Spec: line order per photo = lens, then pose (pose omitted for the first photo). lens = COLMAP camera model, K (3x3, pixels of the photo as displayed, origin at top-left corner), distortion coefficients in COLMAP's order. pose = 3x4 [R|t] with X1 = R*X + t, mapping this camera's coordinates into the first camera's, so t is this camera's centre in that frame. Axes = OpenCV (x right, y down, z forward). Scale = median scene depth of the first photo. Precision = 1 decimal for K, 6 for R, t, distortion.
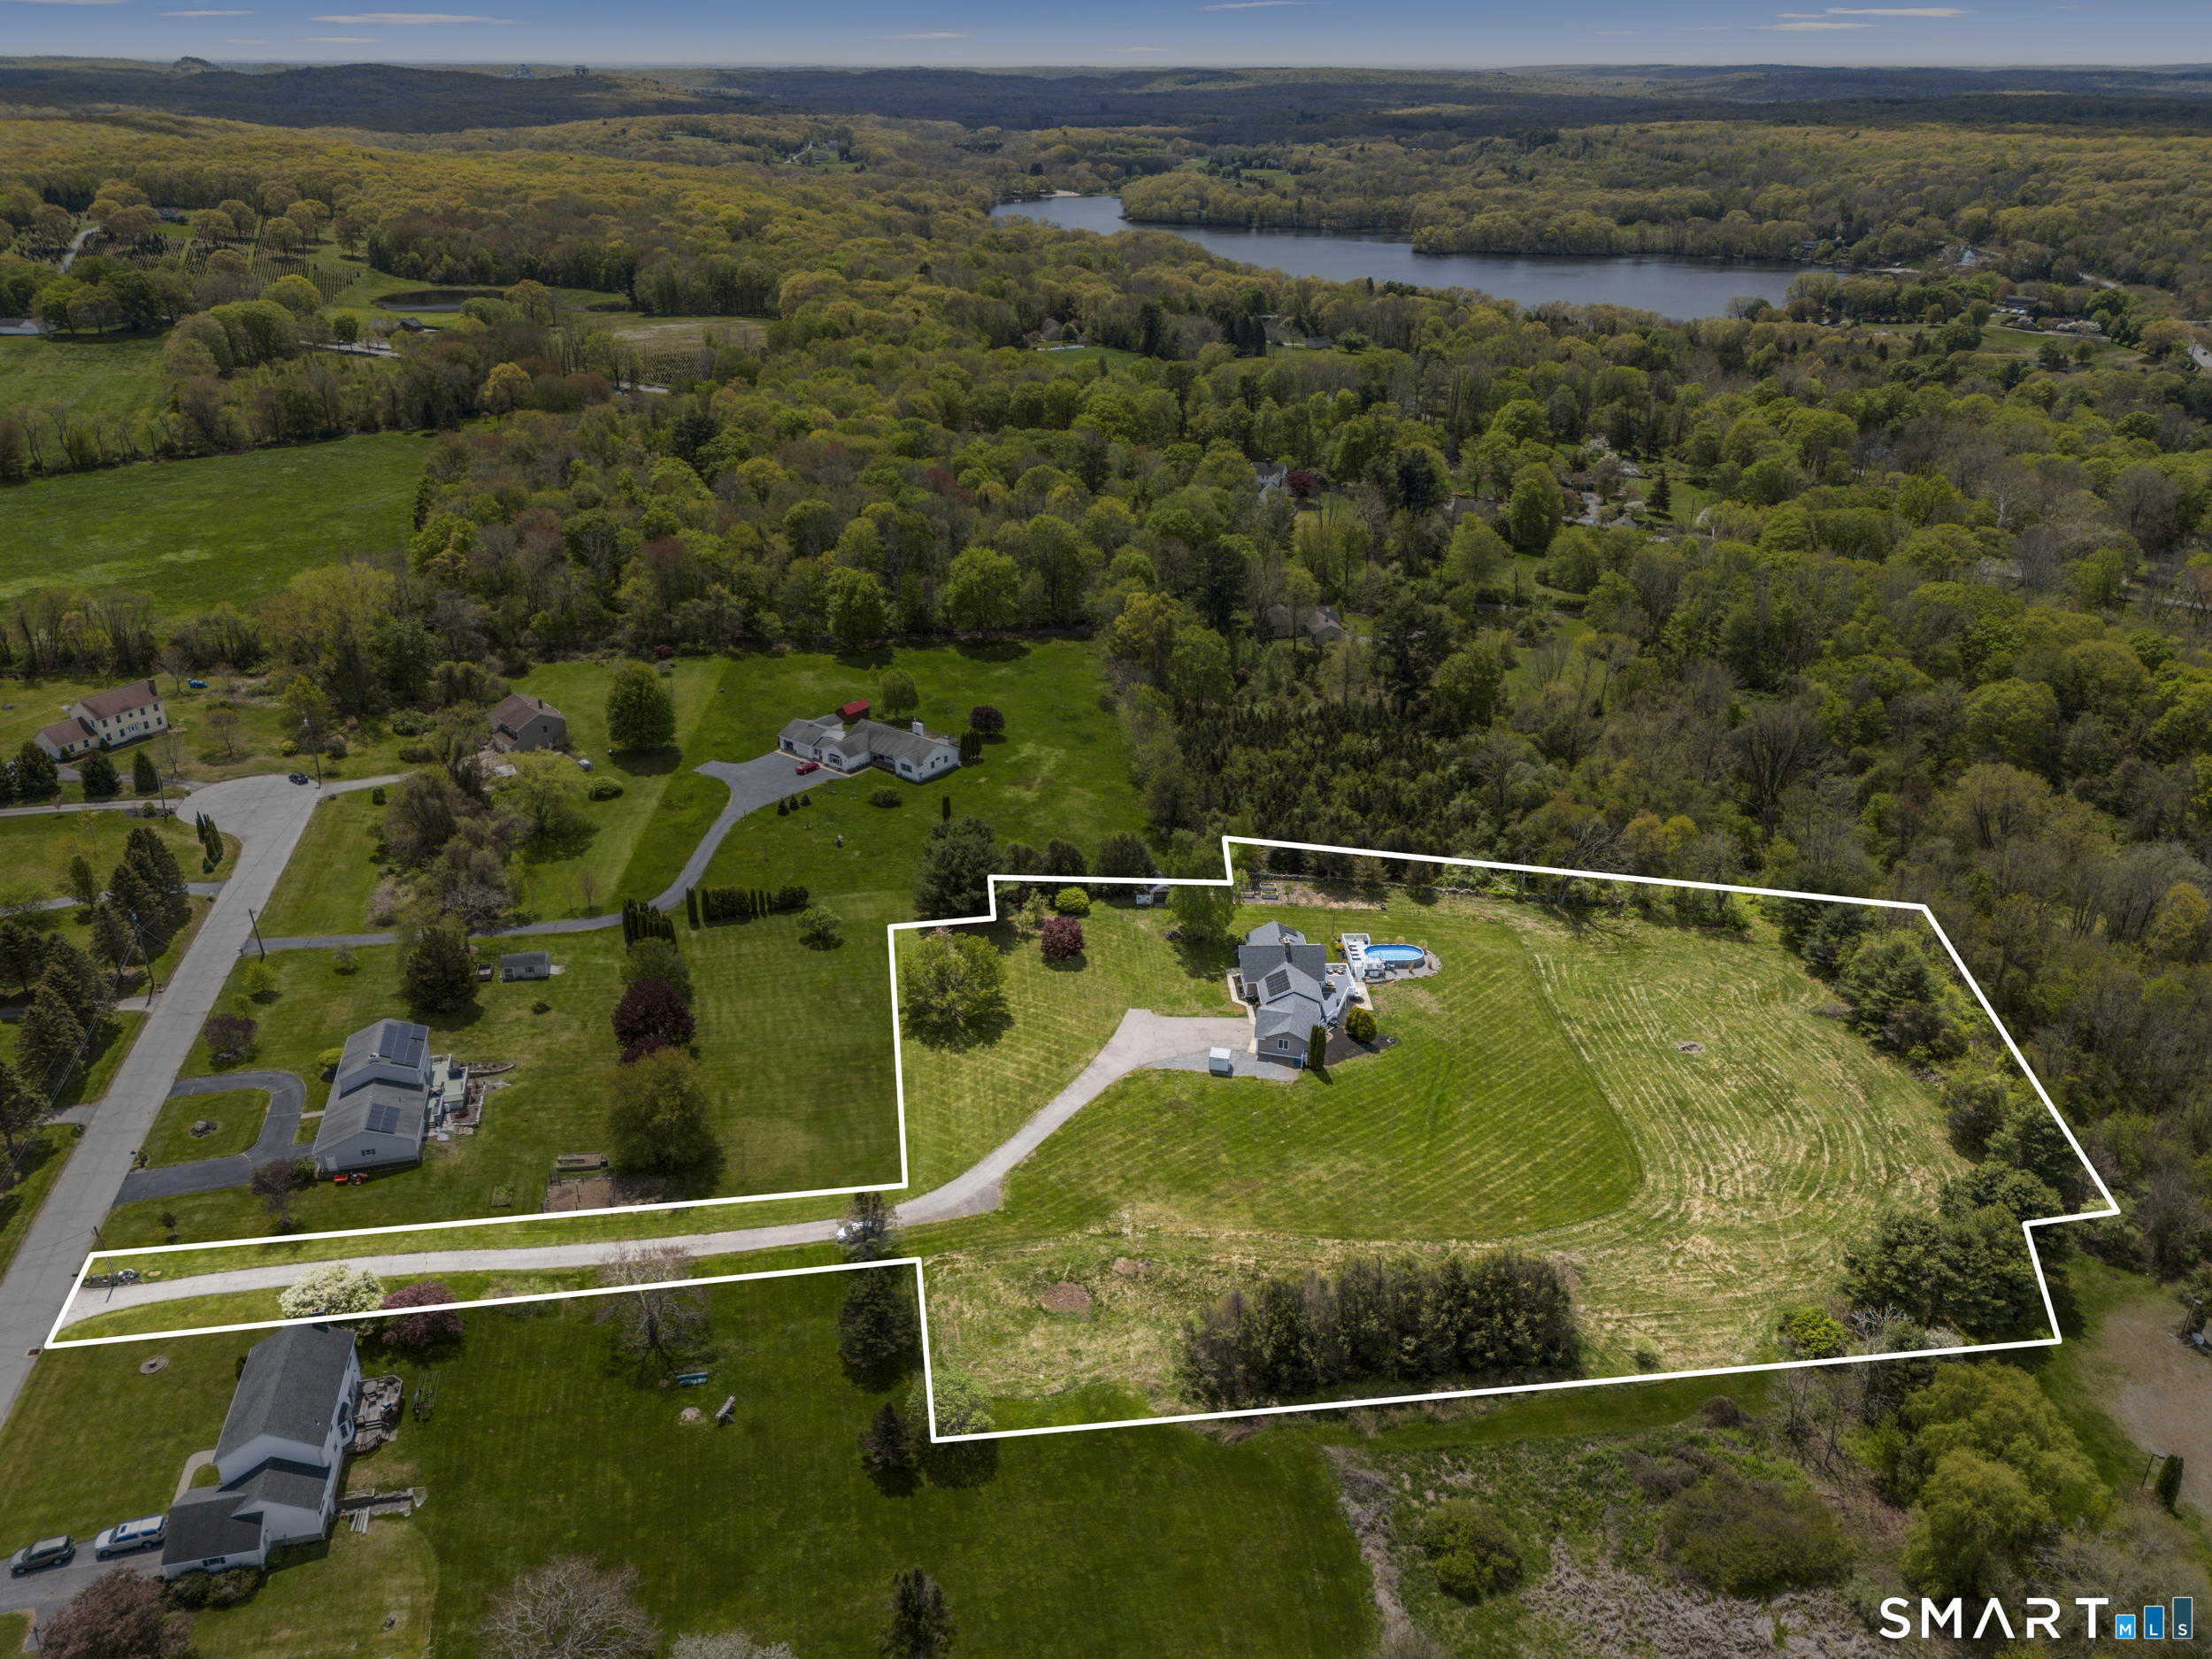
lens RADIAL K [[1639.6, 0, 1099.3], [0, 1639.6, 833.1], [0, 0, 1]] dist [0.056148, -0.035267]
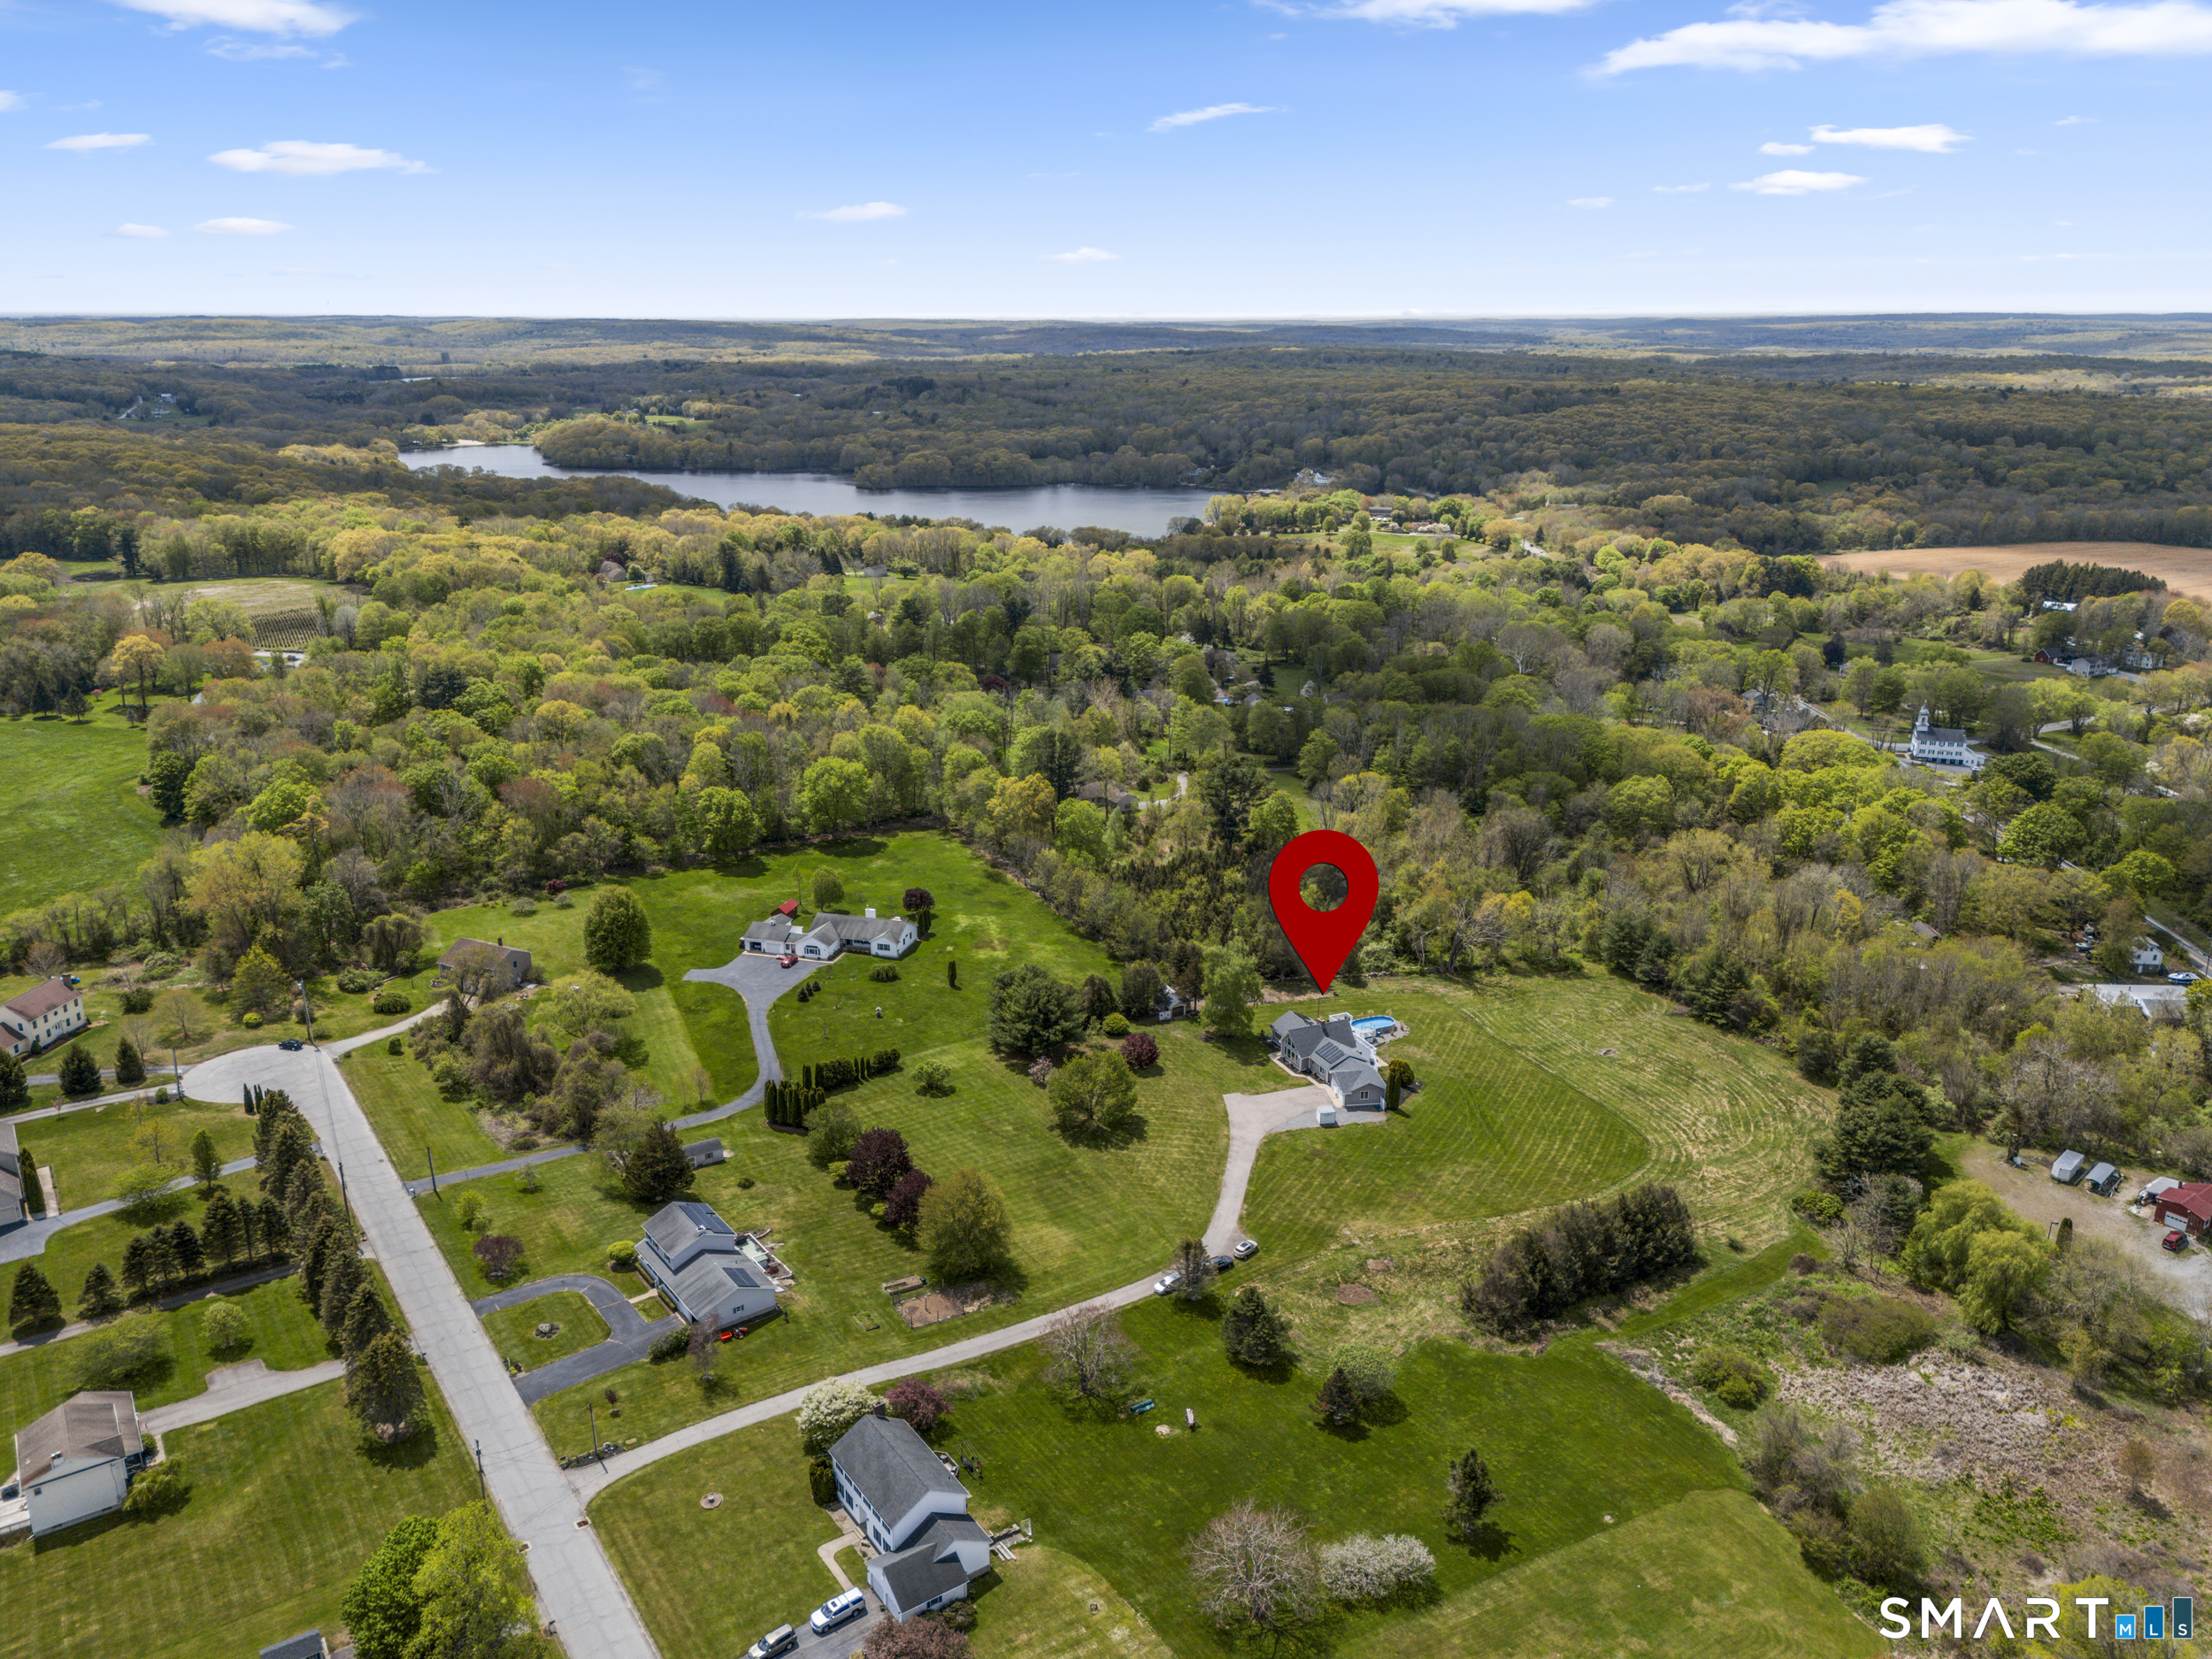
lens RADIAL K [[1639.6, 0, 1112.0], [0, 1639.6, 819.0], [0, 0, 1]] dist [0.056148, -0.035267]
pose [[0.927207, -0.111406, 0.357597, -0.358505], [0.159815, 0.981142, -0.108715, 0.020167], [-0.338742, 0.157950, 0.927527, -0.097393]]
